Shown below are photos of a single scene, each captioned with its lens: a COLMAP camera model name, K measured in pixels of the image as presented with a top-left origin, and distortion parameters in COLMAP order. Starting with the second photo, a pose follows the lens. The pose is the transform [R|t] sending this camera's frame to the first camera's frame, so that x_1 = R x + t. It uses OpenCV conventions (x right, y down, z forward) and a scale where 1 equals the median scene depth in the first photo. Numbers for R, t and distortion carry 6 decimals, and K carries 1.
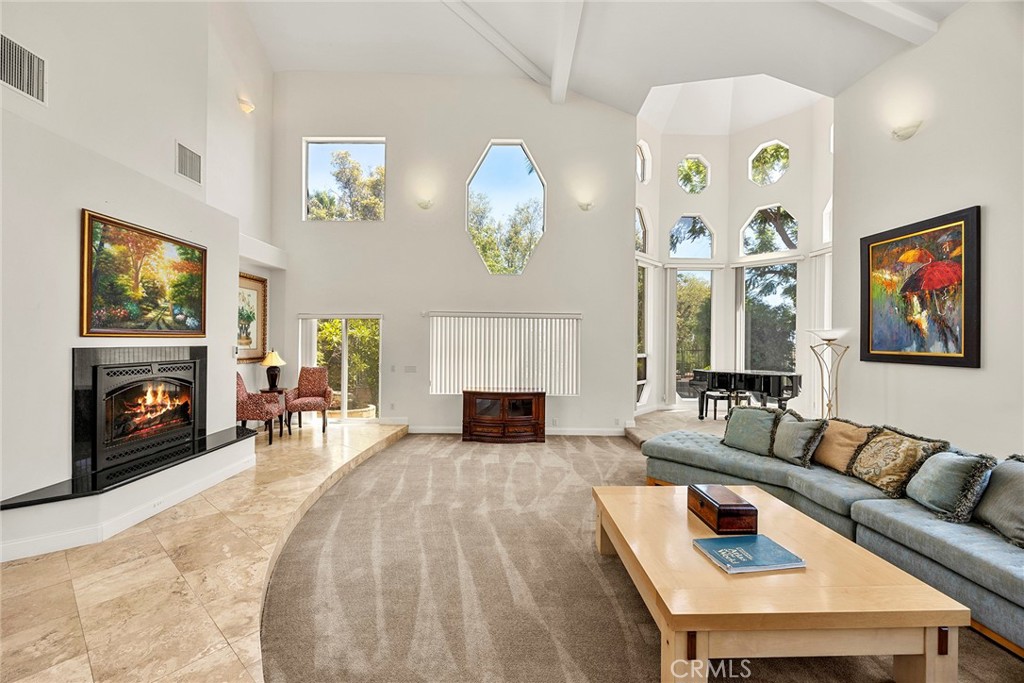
lens RADIAL K [[394.8, 0, 513.5], [0, 394.8, 340.5], [0, 0, 1]] dist [0.001876, -0.000115]
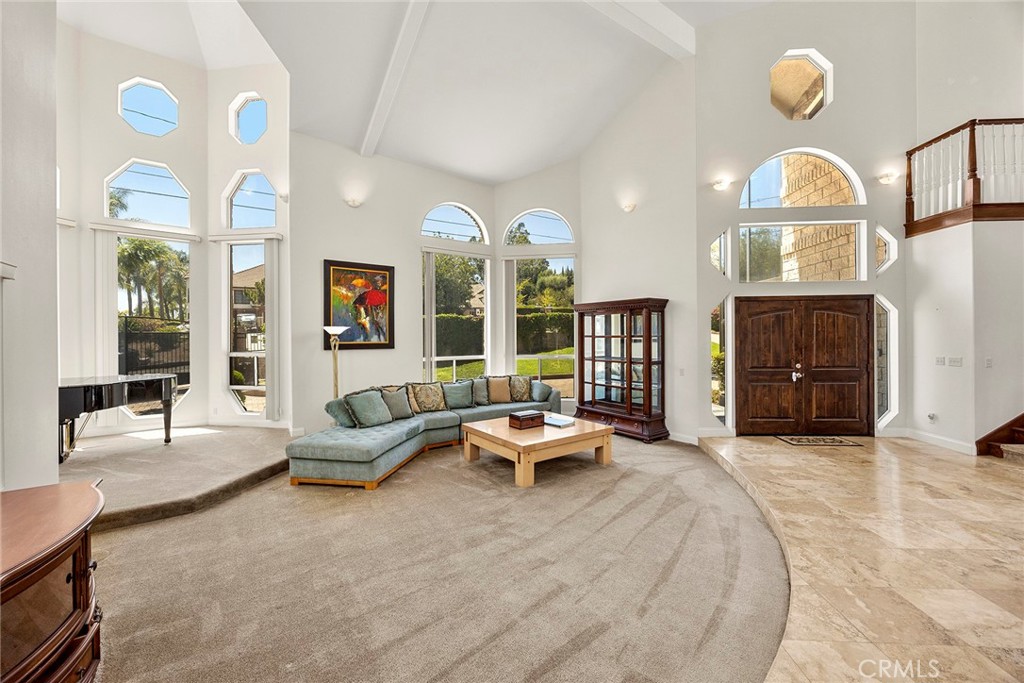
lens RADIAL K [[394.8, 0, 512.8], [0, 394.8, 334.8], [0, 0, 1]] dist [0.001876, -0.000115]
pose [[-0.561770, -0.002556, 0.827289, -0.704047], [0.003013, 0.999982, 0.005135, -0.006470], [-0.827288, 0.005377, -0.561753, 1.430539]]
